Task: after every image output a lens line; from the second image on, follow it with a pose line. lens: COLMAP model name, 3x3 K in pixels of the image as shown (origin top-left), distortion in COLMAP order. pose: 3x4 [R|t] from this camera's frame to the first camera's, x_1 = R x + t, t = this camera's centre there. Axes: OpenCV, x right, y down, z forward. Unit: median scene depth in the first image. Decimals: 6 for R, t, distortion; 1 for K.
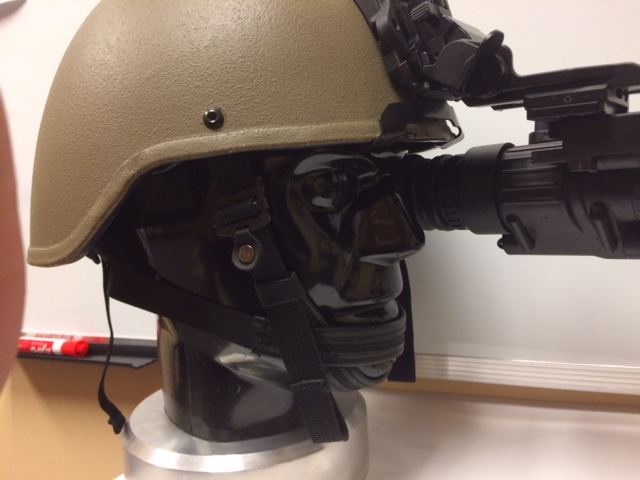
lens RADIAL K [[572.5, 0, 320.0], [0, 572.5, 240.0], [0, 0, 1]] dist [0.049388, -0.007258]
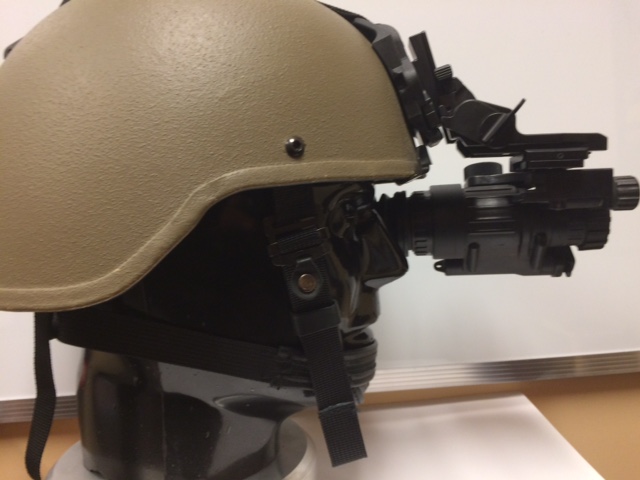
lens RADIAL K [[572.5, 0, 320.0], [0, 572.5, 240.0], [0, 0, 1]] dist [0.049388, -0.007258]
pose [[0.858191, -0.003250, 0.513320, -0.623817], [0.029495, 0.998640, -0.042988, -0.007003], [-0.512483, 0.052032, 0.857120, 0.128852]]
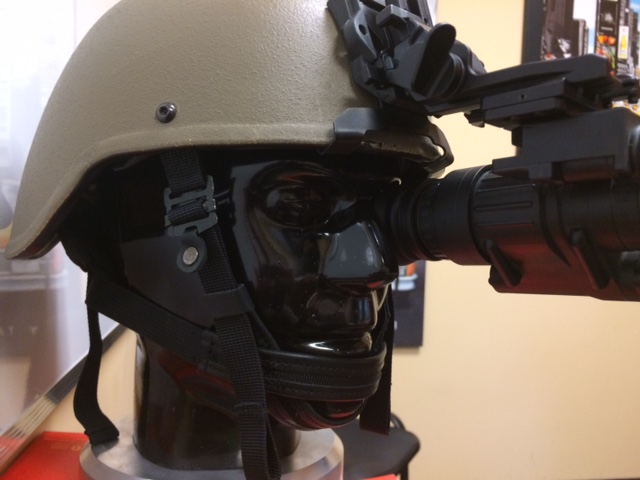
lens RADIAL K [[572.5, 0, 320.0], [0, 572.5, 240.0], [0, 0, 1]] dist [0.049388, -0.007258]
pose [[0.983422, 0.069783, -0.167368, 0.244136], [-0.090733, 0.988499, -0.120981, 0.095240], [0.157001, 0.134161, 0.978443, 0.093553]]
